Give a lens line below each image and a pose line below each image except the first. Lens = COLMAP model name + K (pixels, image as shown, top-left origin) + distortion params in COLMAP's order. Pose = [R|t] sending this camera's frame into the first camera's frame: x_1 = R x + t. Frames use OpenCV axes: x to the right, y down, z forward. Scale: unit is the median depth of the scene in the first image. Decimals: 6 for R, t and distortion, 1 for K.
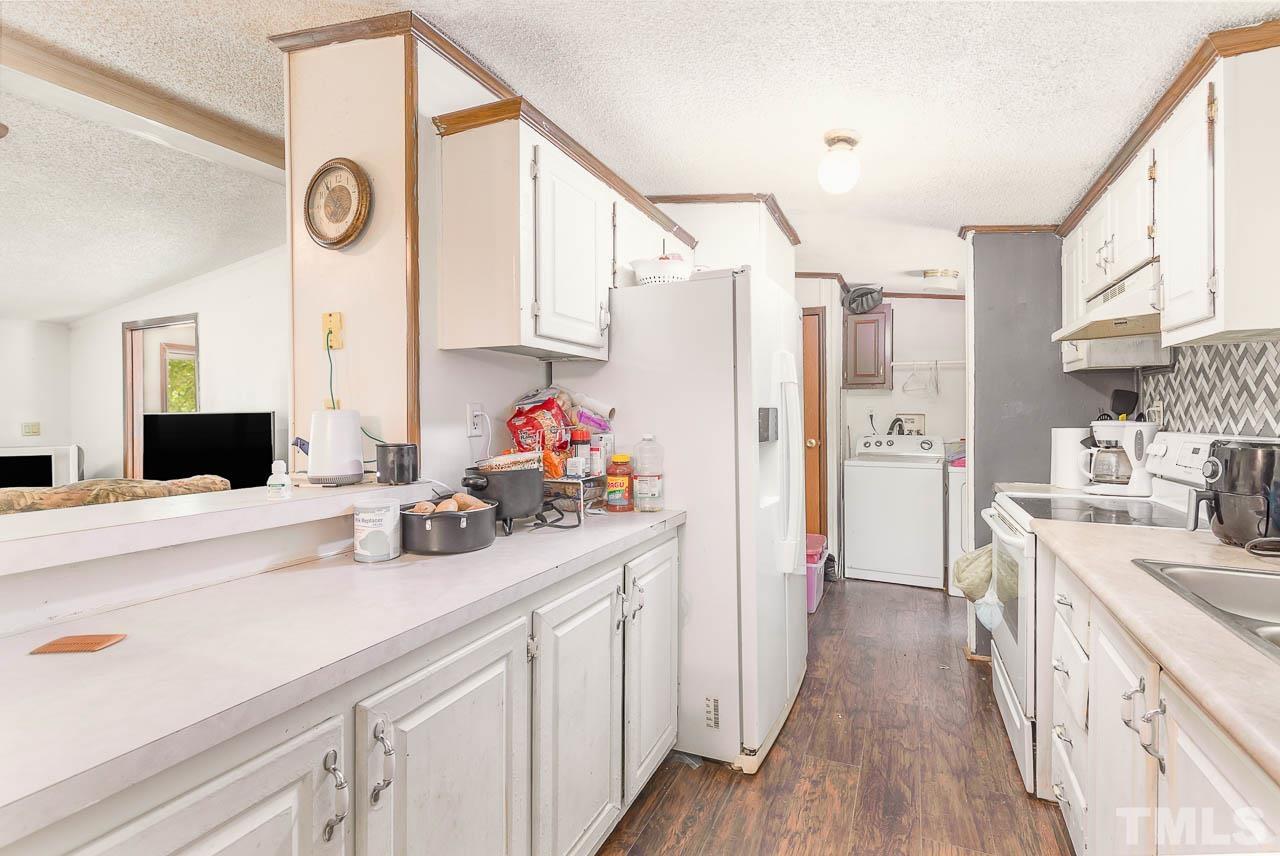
lens RADIAL K [[583.3, 0, 641.6], [0, 583.3, 420.7], [0, 0, 1]] dist [-0.000542, -0.000108]
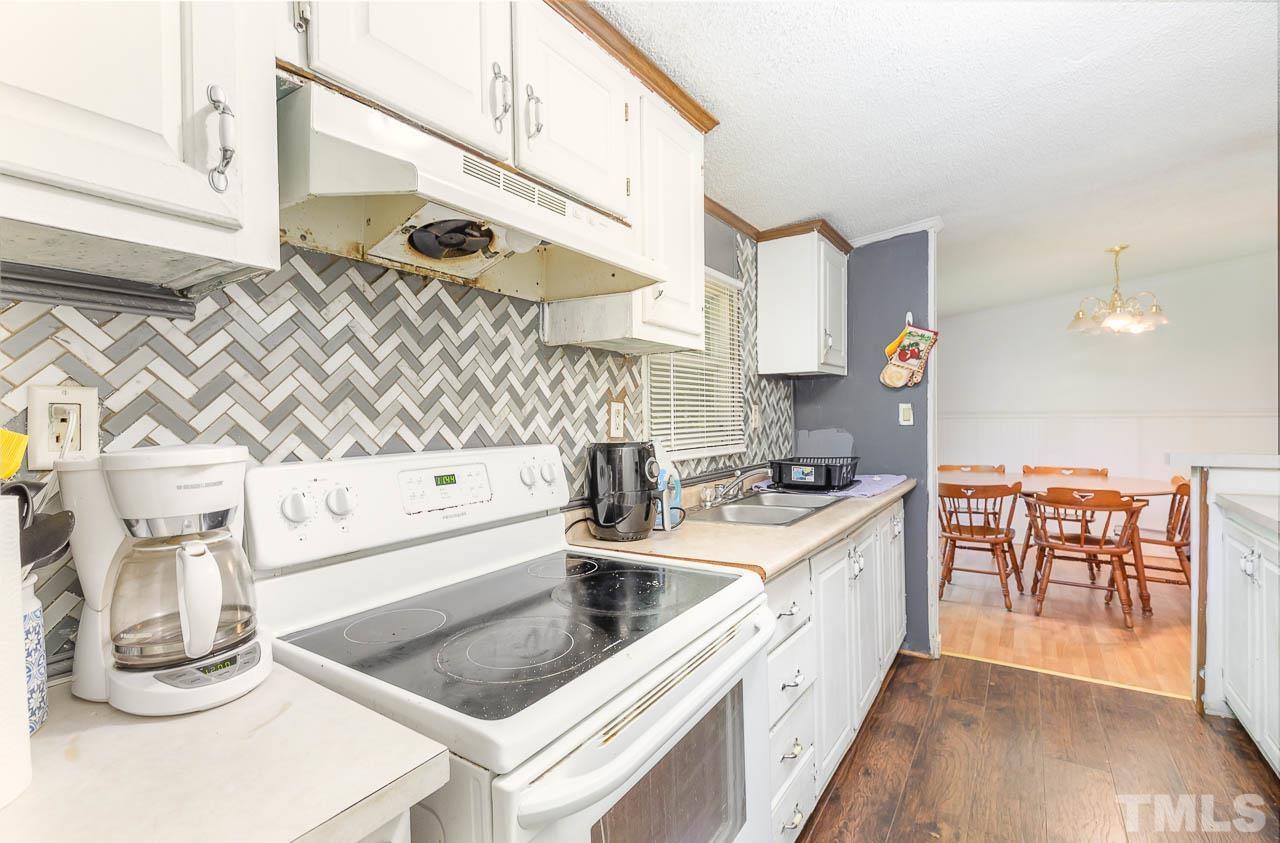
lens RADIAL K [[574.6, 0, 639.1], [0, 574.6, 420.1], [0, 0, 1]] dist [0.000492, 0.000030]
pose [[-0.986983, 0.005292, 0.160736, 0.709236], [0.009188, 0.999681, 0.023510, -0.027152], [-0.160560, 0.024681, -0.986717, 1.718993]]
